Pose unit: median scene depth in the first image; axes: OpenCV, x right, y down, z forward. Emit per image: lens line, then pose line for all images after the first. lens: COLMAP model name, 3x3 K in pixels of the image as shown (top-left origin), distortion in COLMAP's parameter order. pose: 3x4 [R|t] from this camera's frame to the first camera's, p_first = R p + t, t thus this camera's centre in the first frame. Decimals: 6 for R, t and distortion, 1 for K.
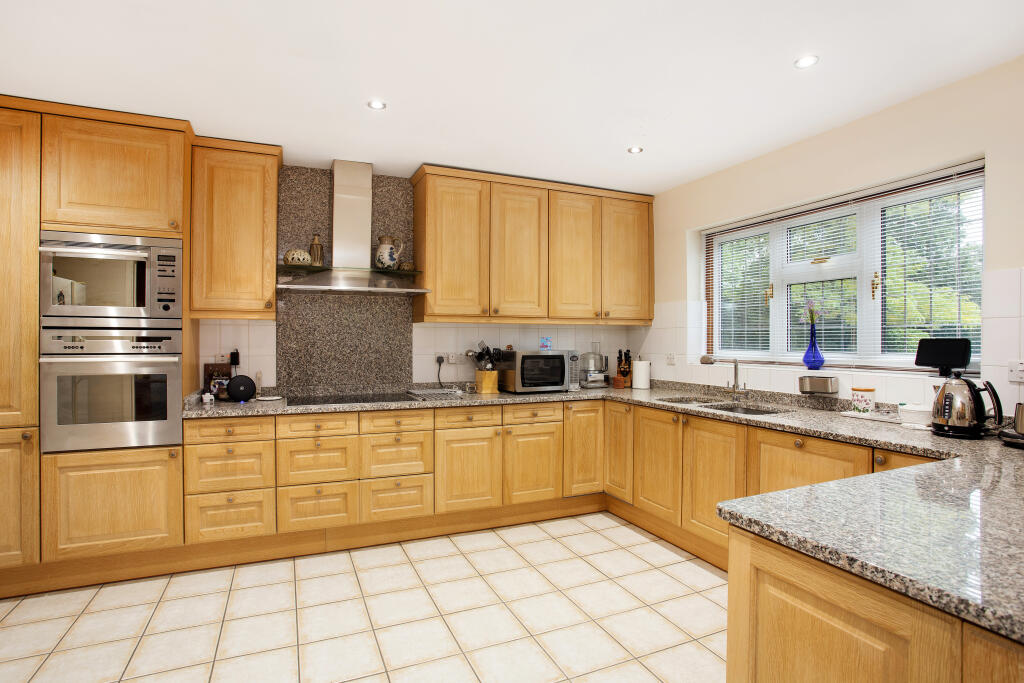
lens RADIAL K [[518.0, 0, 515.7], [0, 518.0, 339.8], [0, 0, 1]] dist [-0.050005, 0.001555]
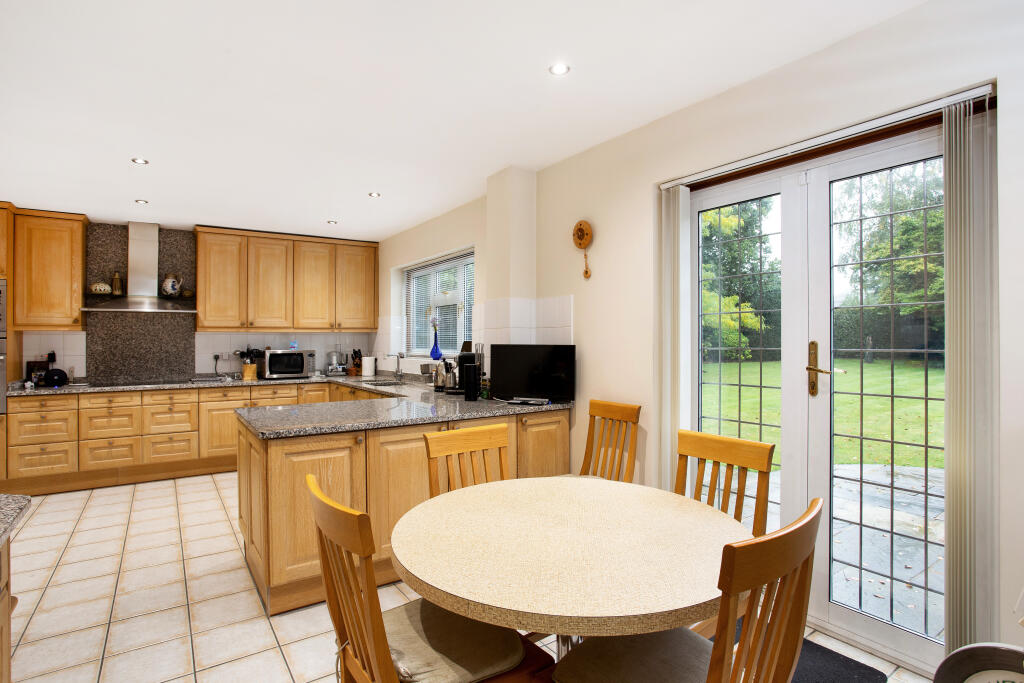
lens RADIAL K [[531.0, 0, 511.0], [0, 531.0, 336.4], [0, 0, 1]] dist [-0.038408, 0.019077]
pose [[0.986522, -0.006295, 0.163510, 0.483456], [0.007809, 0.999932, -0.008623, -0.000574], [-0.163445, 0.009784, 0.986504, -0.659493]]
